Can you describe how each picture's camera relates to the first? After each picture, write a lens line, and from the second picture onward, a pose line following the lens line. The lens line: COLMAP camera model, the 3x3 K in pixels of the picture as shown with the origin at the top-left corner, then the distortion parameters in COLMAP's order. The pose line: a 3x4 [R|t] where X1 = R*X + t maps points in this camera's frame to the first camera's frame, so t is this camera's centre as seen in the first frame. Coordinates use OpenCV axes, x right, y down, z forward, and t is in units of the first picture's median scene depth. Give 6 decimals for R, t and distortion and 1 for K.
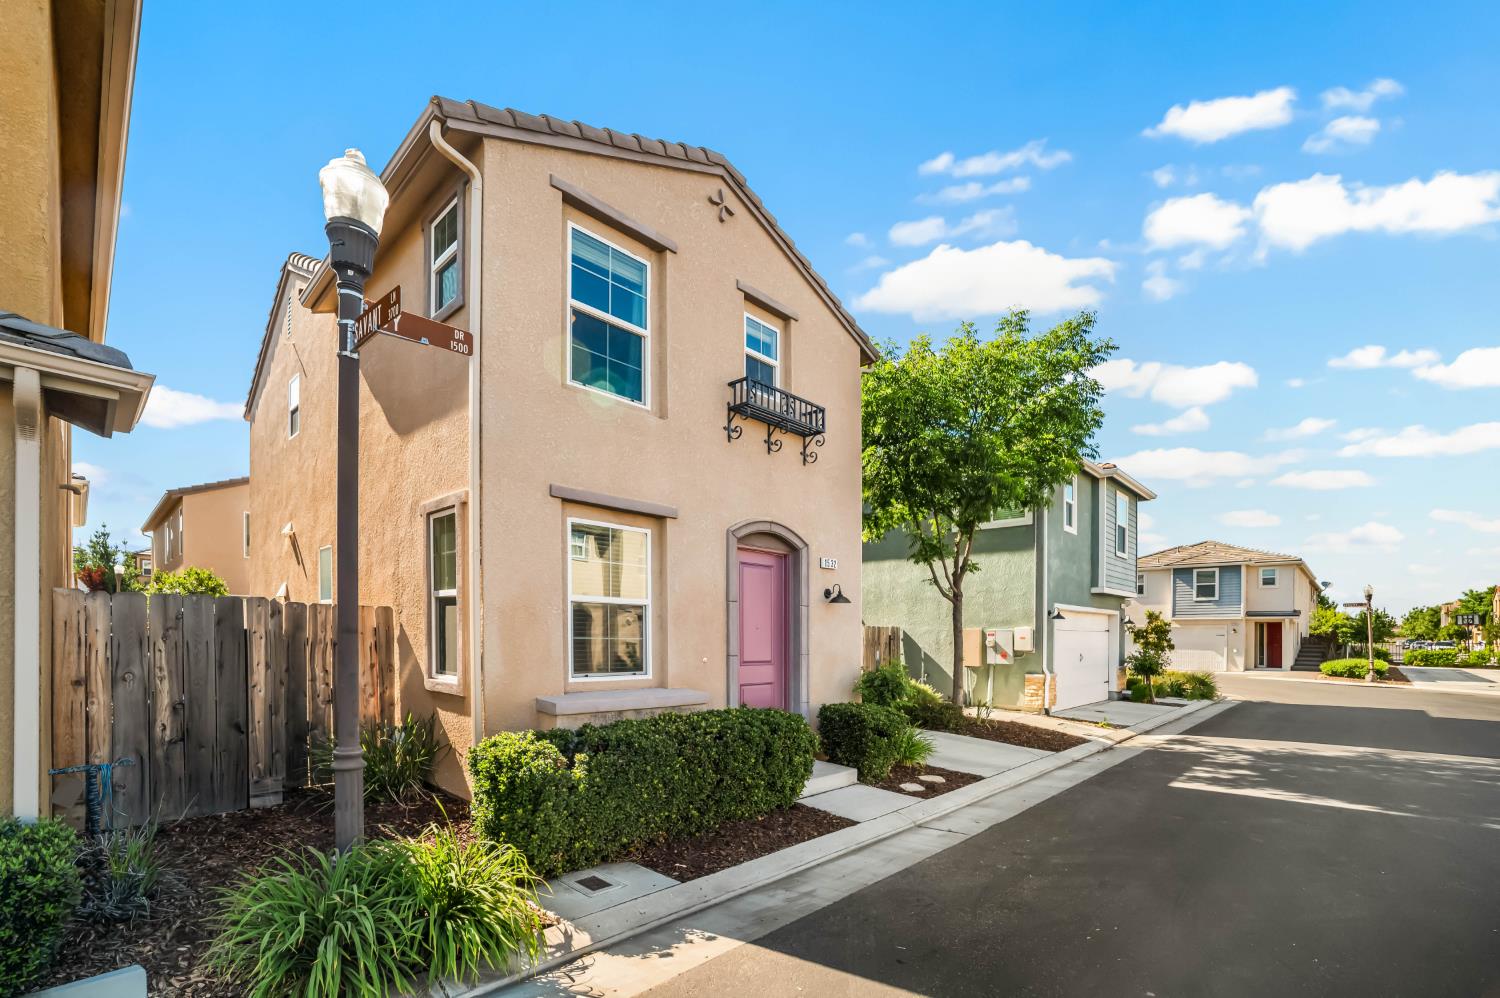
lens RADIAL K [[603.2, 0, 743.7], [0, 603.2, 615.9], [0, 0, 1]] dist [-0.010142, 0.003702]
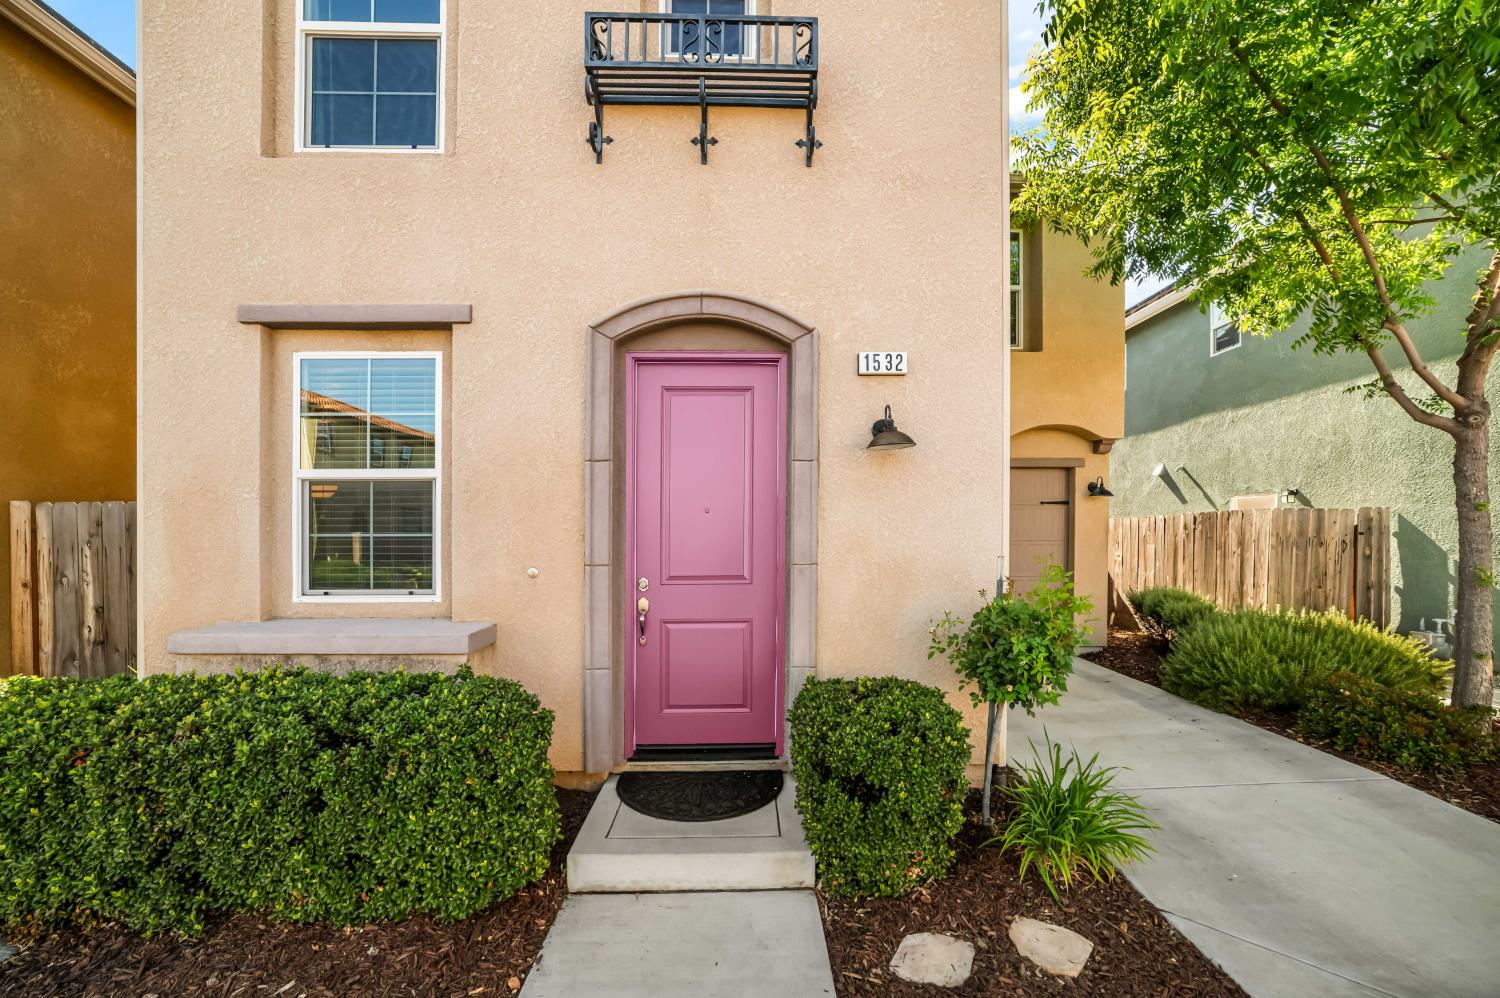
lens RADIAL K [[603.2, 0, 743.6], [0, 603.2, 530.1], [0, 0, 1]] dist [-0.010142, 0.003702]
pose [[0.751539, -0.031966, -0.658914, 0.461984], [0.038339, 0.999254, -0.004749, 0.048677], [0.658574, -0.021693, 0.752203, 0.759535]]
